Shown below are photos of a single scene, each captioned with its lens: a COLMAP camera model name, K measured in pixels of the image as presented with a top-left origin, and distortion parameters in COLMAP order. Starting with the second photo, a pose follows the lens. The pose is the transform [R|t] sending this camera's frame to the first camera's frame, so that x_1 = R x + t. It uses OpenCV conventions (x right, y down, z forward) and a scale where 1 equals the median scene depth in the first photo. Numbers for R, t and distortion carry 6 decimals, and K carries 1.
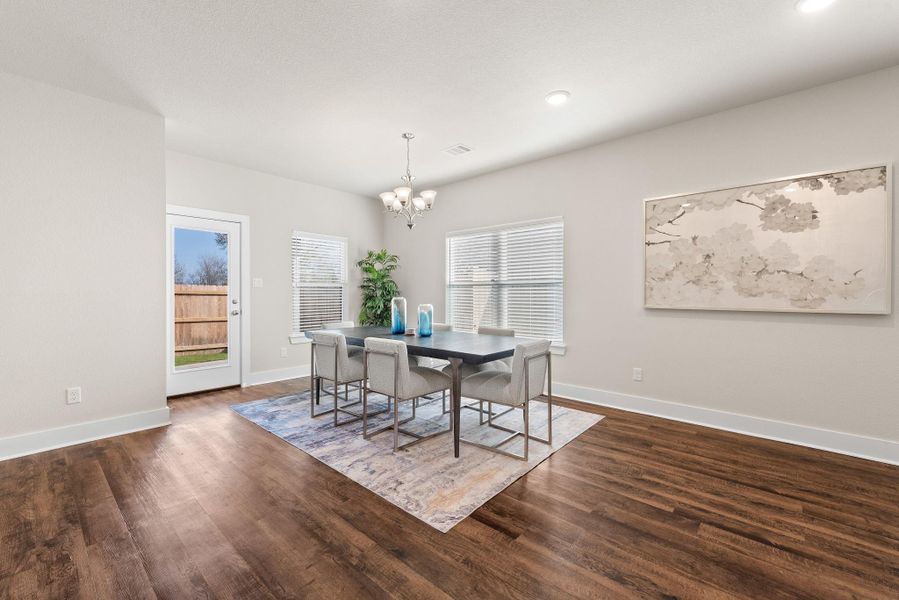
lens RADIAL K [[372.1, 0, 447.5], [0, 372.1, 293.1], [0, 0, 1]] dist [0.015855, -0.004666]
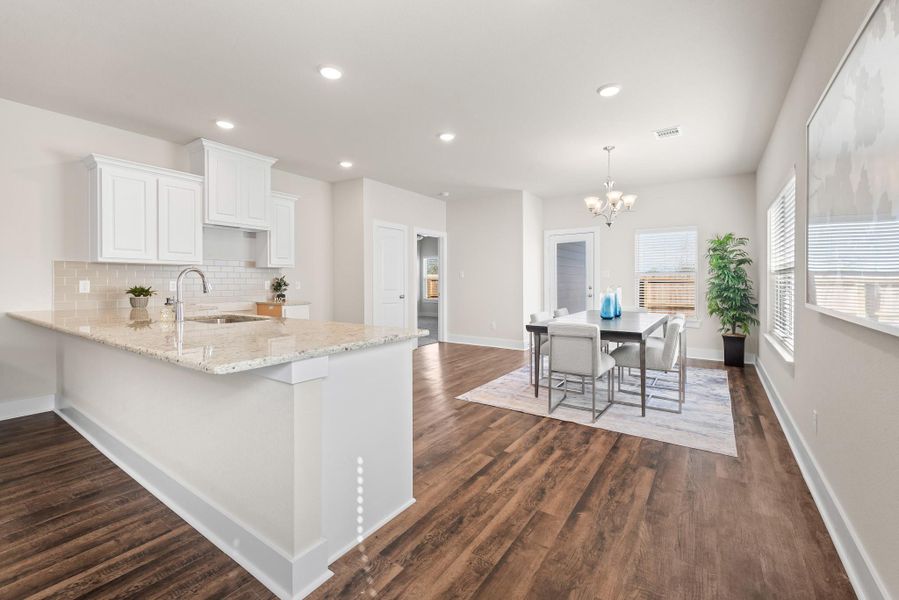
lens RADIAL K [[380.0, 0, 449.9], [0, 380.0, 282.7], [0, 0, 1]] dist [0.013239, -0.000126]
pose [[0.120305, 0.002982, -0.992732, 1.318002], [-0.001140, 0.999995, 0.002865, 0.000732], [0.992736, 0.000787, 0.120308, 0.461480]]
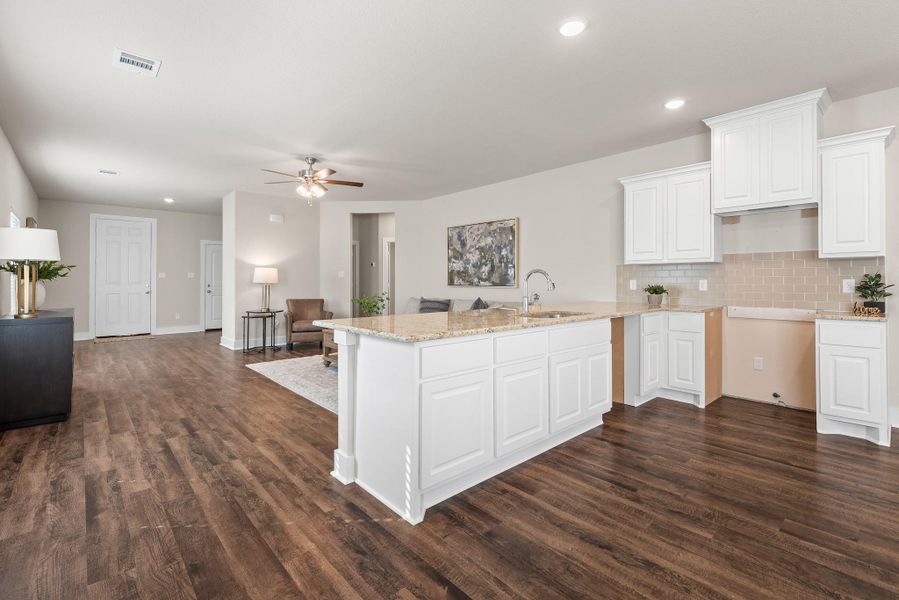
lens RADIAL K [[406.1, 0, 449.1], [0, 406.1, 276.0], [0, 0, 1]] dist [0.007114, -0.000804]
pose [[-0.994450, 0.002299, 0.105184, 0.471784], [0.001343, 0.999957, -0.009151, -0.002475], [-0.105200, -0.008959, -0.994411, 1.162233]]
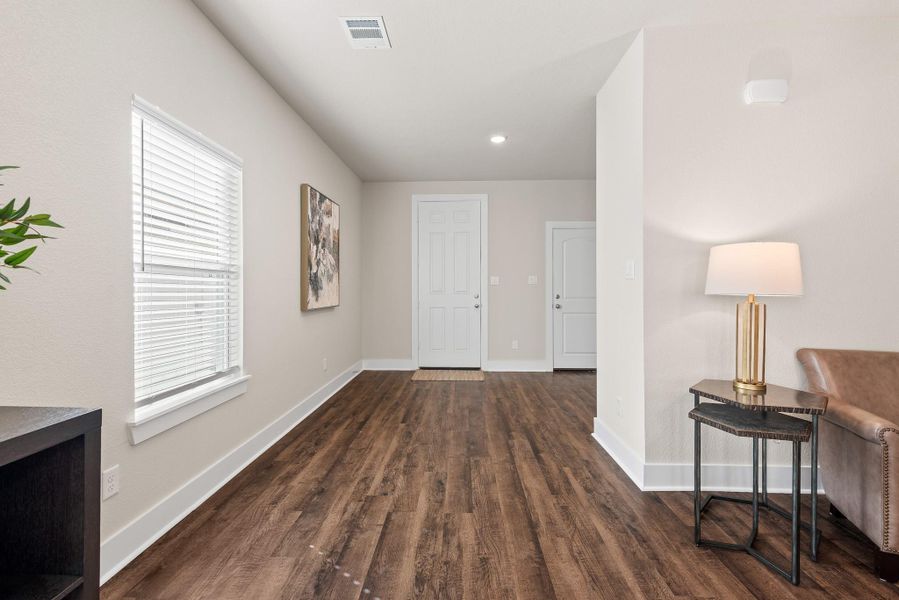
lens RADIAL K [[394.7, 0, 449.5], [0, 394.7, 300.0], [0, 0, 1]] dist [-0.000174, -0.000263]
pose [[-0.641007, -0.019075, 0.767298, 1.632647], [0.003742, 0.999602, 0.027976, 0.002186], [-0.767526, 0.020804, -0.640680, -0.290939]]
